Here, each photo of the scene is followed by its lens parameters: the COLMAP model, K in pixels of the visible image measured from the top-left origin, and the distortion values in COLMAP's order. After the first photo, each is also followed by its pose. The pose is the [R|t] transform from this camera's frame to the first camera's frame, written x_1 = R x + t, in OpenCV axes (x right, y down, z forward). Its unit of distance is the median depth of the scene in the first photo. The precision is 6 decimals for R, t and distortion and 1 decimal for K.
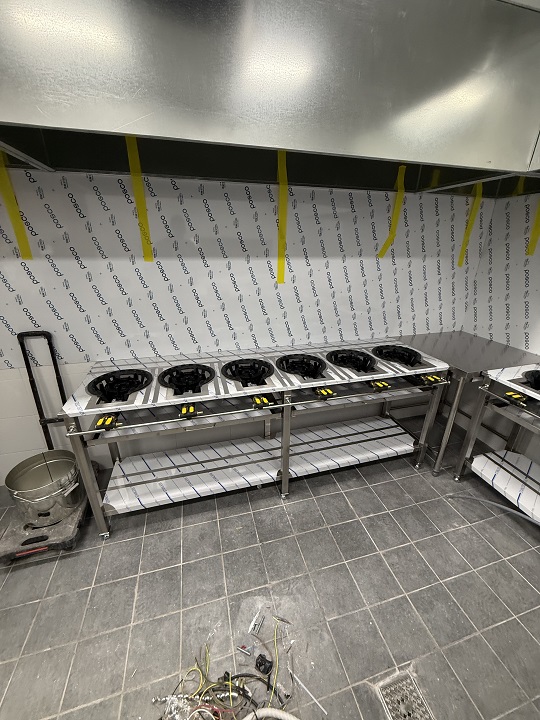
lens RADIAL K [[286.6, 0, 270.4], [0, 286.6, 360.4], [0, 0, 1]] dist [0.001035, 0.000029]
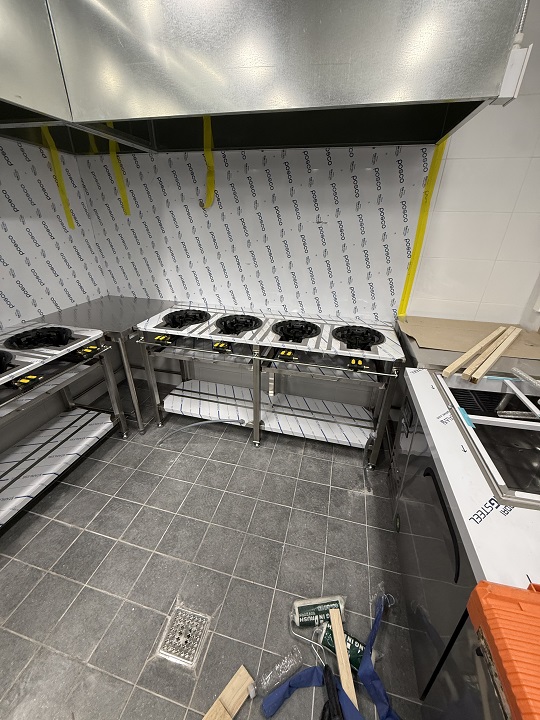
lens RADIAL K [[286.6, 0, 270.2], [0, 286.6, 359.8], [0, 0, 1]] dist [0.001035, 0.000029]
pose [[0.494705, -0.387283, 0.777997, 0.103939], [0.316090, 0.914086, 0.254035, 0.038039], [-0.809539, 0.120245, 0.574619, -0.013990]]
